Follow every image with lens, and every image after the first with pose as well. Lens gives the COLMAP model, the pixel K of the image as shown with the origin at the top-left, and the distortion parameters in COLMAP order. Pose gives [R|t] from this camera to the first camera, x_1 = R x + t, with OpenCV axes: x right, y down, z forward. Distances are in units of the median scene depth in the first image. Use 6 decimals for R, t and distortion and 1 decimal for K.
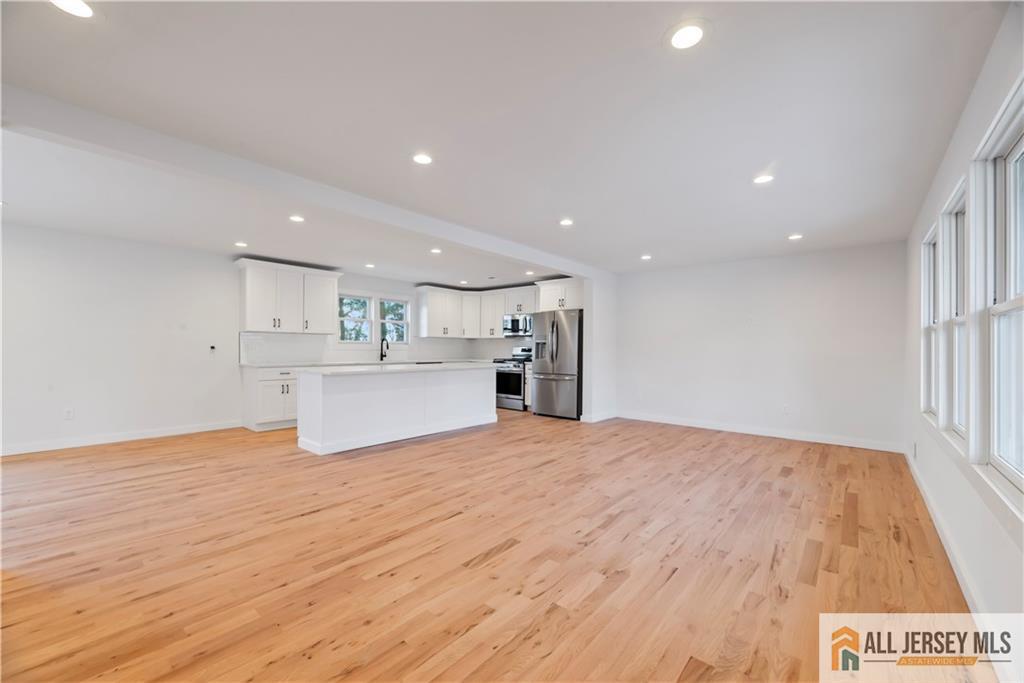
lens RADIAL K [[411.7, 0, 503.7], [0, 411.7, 345.3], [0, 0, 1]] dist [0.002317, -0.001118]
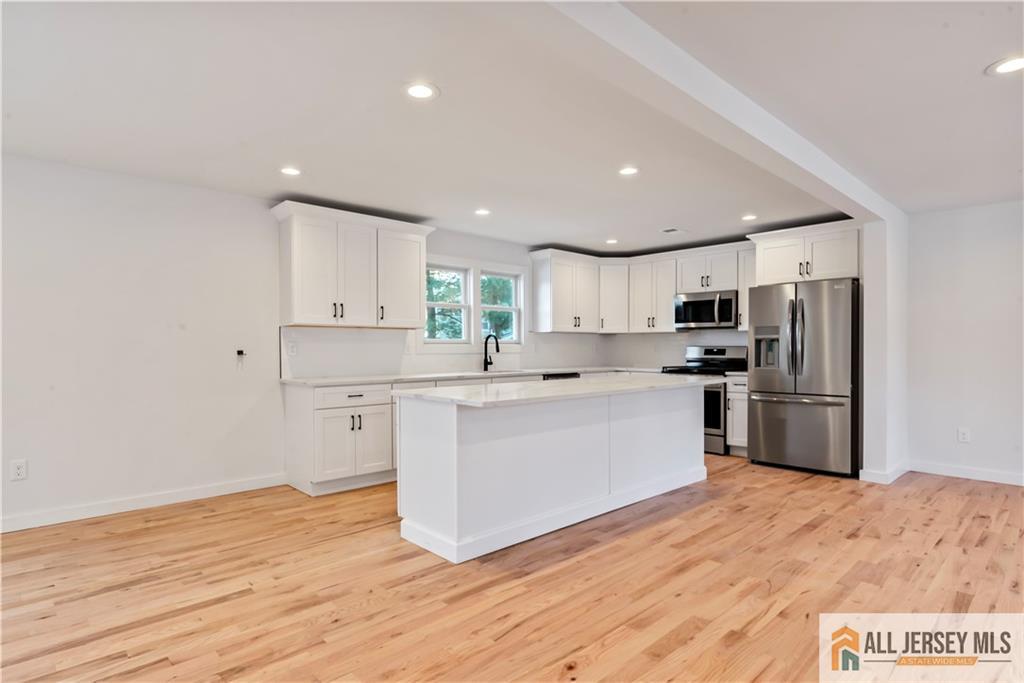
lens RADIAL K [[534.7, 0, 503.6], [0, 534.7, 345.7], [0, 0, 1]] dist [-0.003418, 0.001700]
pose [[0.994120, -0.009998, -0.107821, -0.231131], [0.010367, 0.999942, 0.002864, -0.003229], [0.107786, -0.003965, 0.994166, 0.257273]]
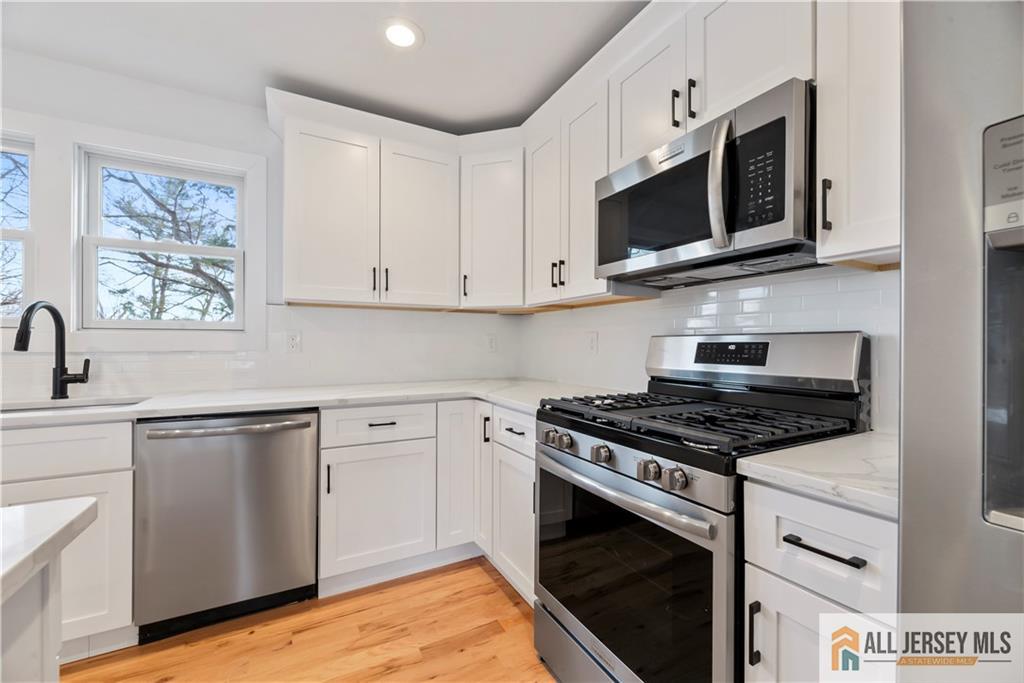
lens RADIAL K [[411.7, 0, 508.2], [0, 411.7, 344.1], [0, 0, 1]] dist [0.002317, -0.001118]
pose [[0.936549, -0.007879, -0.350448, 0.038690], [0.008698, 0.999962, 0.000762, 0.009914], [0.350429, -0.003762, 0.936582, 1.096909]]
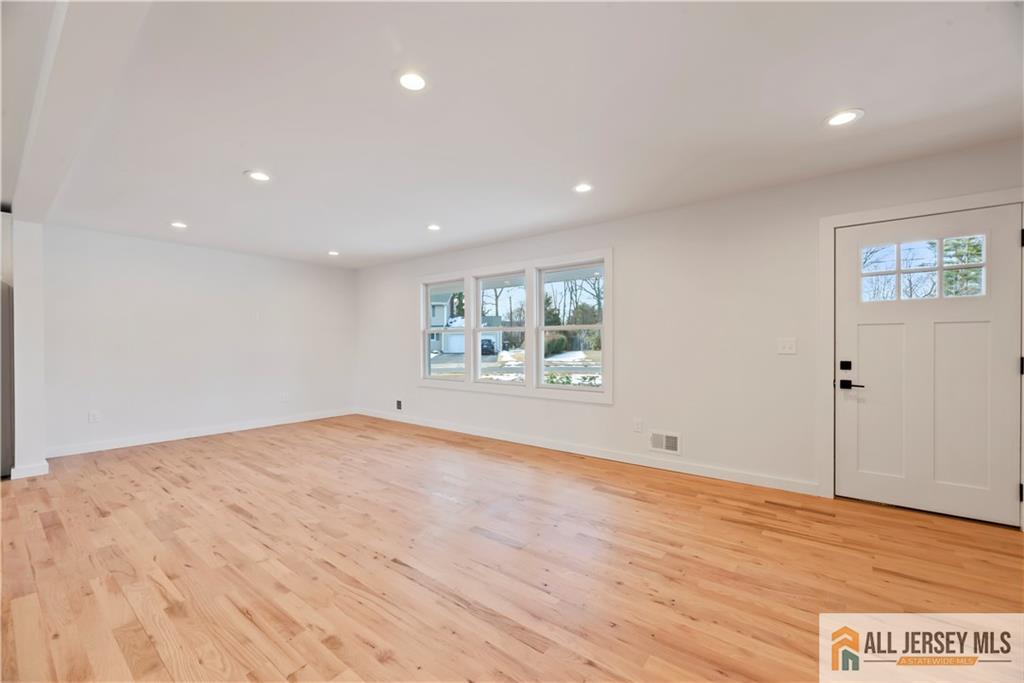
lens RADIAL K [[411.7, 0, 520.3], [0, 411.7, 343.3], [0, 0, 1]] dist [0.002317, -0.001118]
pose [[-0.067208, -0.003937, 0.997731, -0.434544], [-0.005927, 0.999976, 0.003546, 0.000009], [-0.997721, -0.005675, -0.067230, 0.404868]]
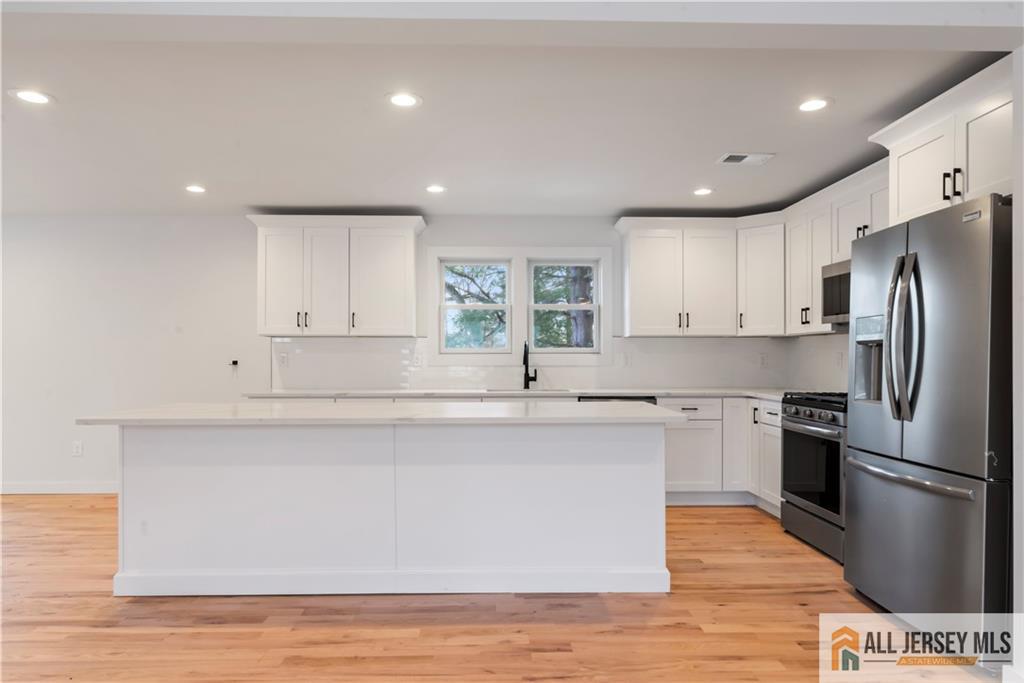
lens RADIAL K [[619.5, 0, 510.6], [0, 619.5, 350.8], [0, 0, 1]] dist [-0.001321, -0.001110]
pose [[0.678842, -0.016814, -0.734091, 0.276957], [0.009378, 0.999855, -0.014230, 0.004108], [0.734224, 0.002775, 0.678902, 0.630726]]
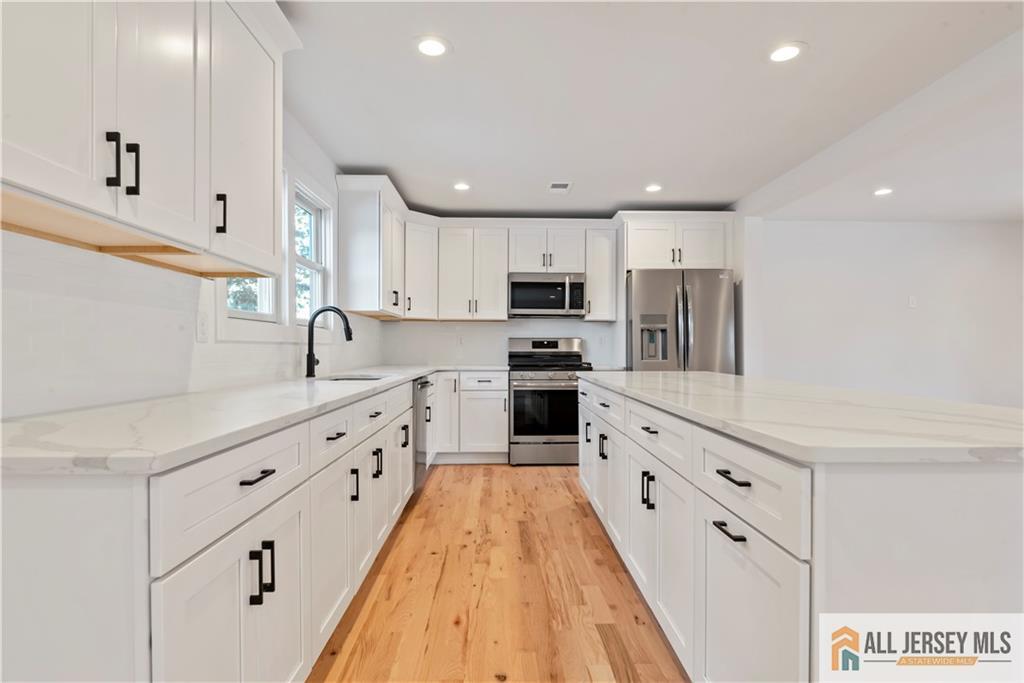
lens RADIAL K [[534.7, 0, 510.1], [0, 534.7, 347.2], [0, 0, 1]] dist [-0.003418, 0.001700]
pose [[0.739629, -0.006468, 0.672984, -0.584800], [0.001621, 0.999968, 0.007829, 0.013710], [-0.673013, -0.004700, 0.739616, 0.739453]]
